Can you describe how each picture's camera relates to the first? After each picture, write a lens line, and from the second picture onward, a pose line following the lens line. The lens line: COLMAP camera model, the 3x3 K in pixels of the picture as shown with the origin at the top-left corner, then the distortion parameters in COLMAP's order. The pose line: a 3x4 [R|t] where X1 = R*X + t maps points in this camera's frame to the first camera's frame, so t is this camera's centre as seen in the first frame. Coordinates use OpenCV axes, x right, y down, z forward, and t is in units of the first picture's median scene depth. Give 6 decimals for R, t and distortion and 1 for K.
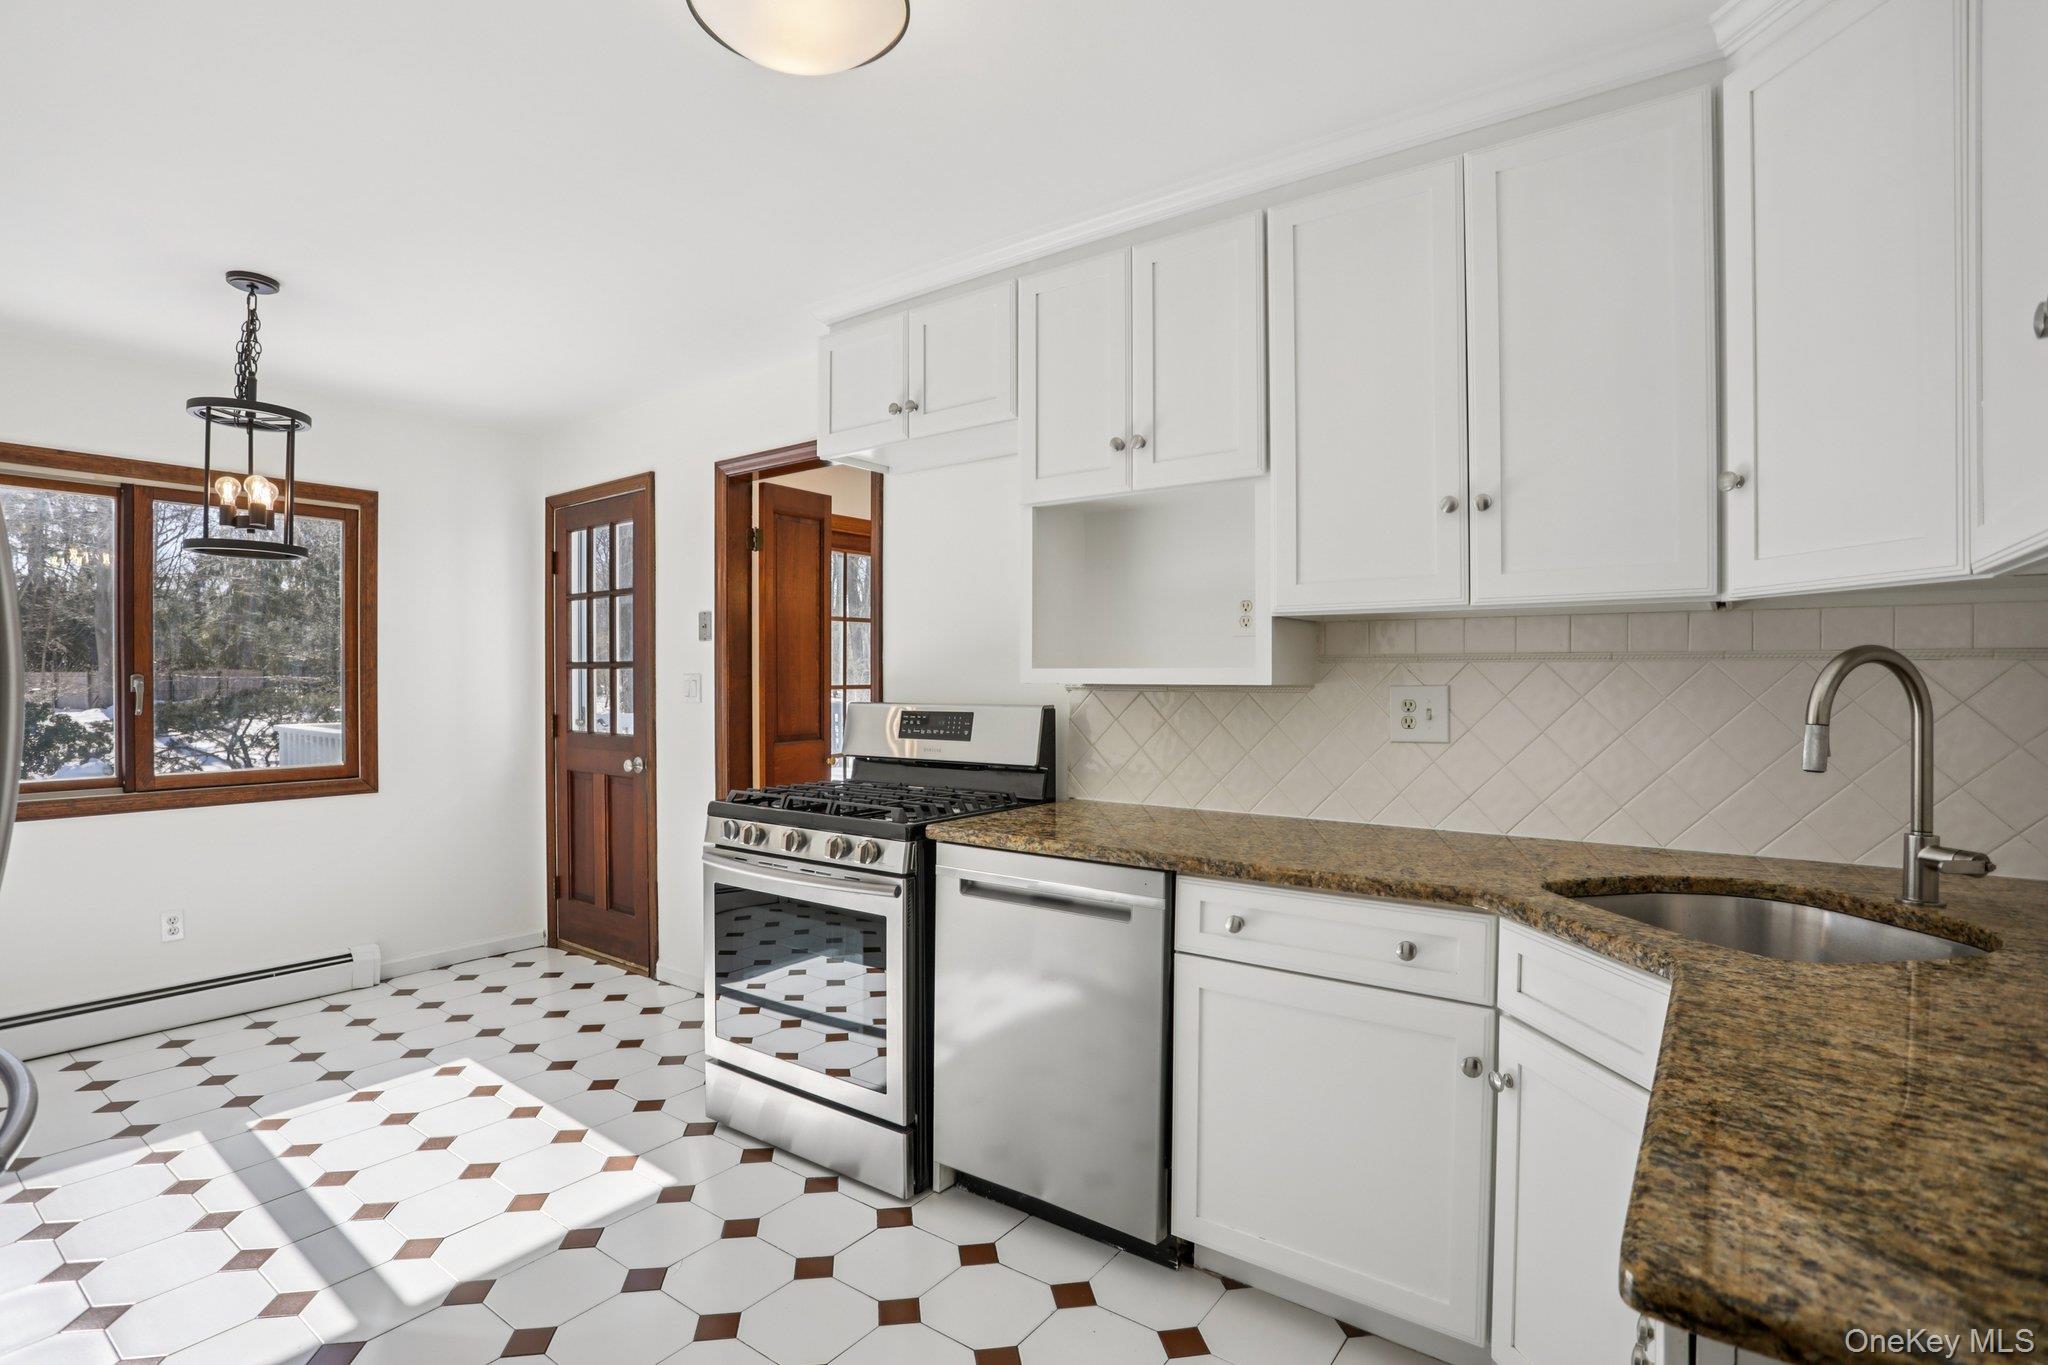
lens RADIAL K [[1000.2, 0, 970.0], [0, 1000.2, 682.3], [0, 0, 1]] dist [-0.030756, 0.012375]
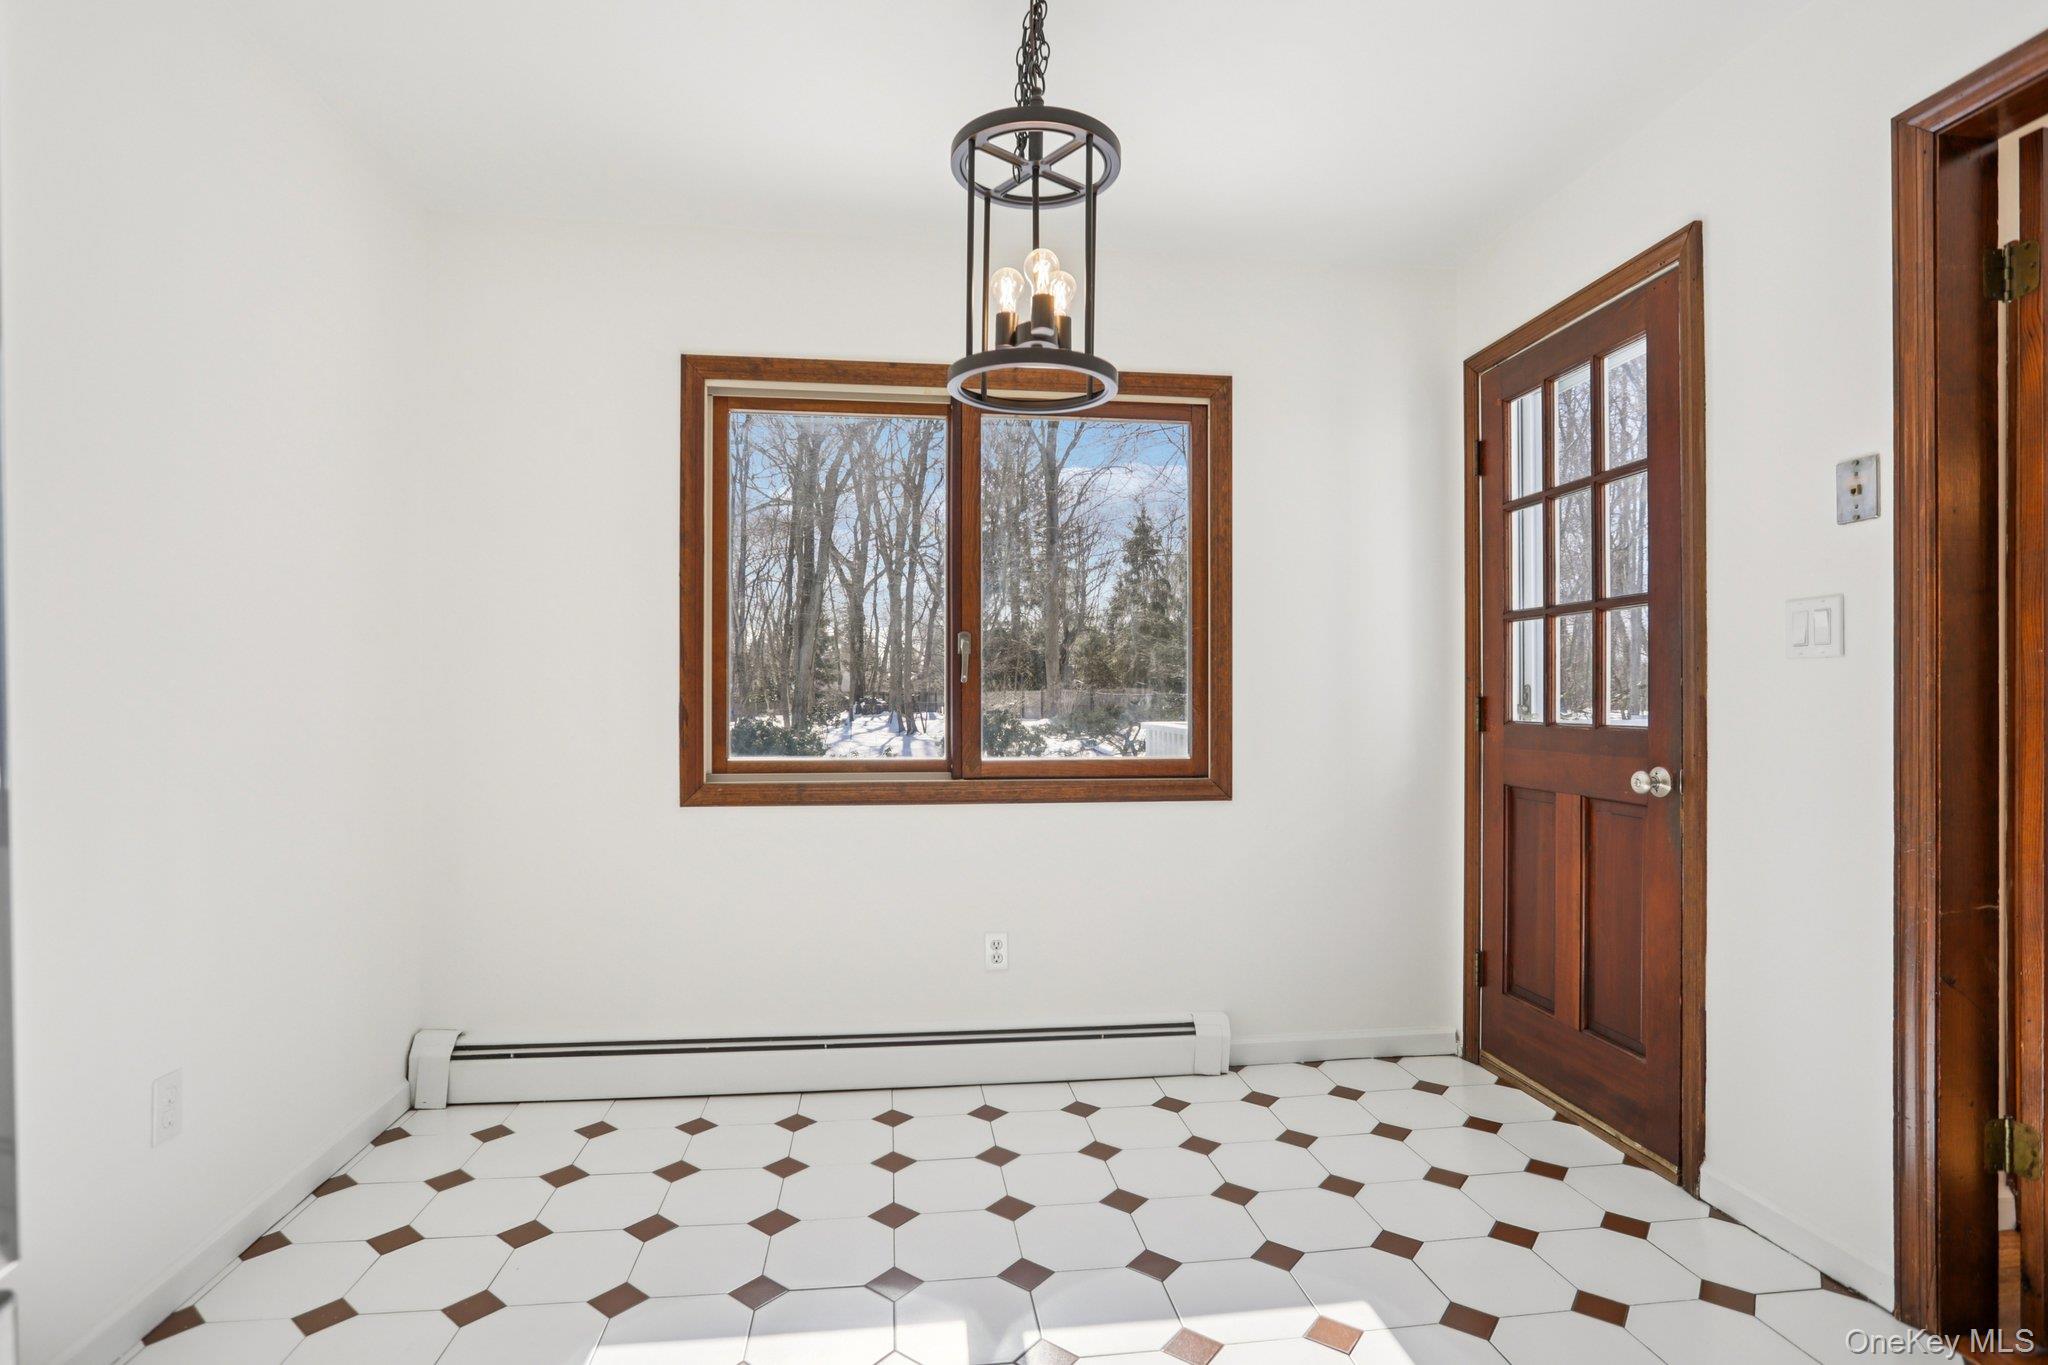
lens RADIAL K [[1000.2, 0, 1005.8], [0, 1000.2, 715.0], [0, 0, 1]] dist [-0.030756, 0.012375]
pose [[0.716983, 0.012218, -0.696984, -0.213351], [-0.003107, 0.999892, 0.014332, 0.039946], [0.697084, -0.008110, 0.716944, 0.371590]]
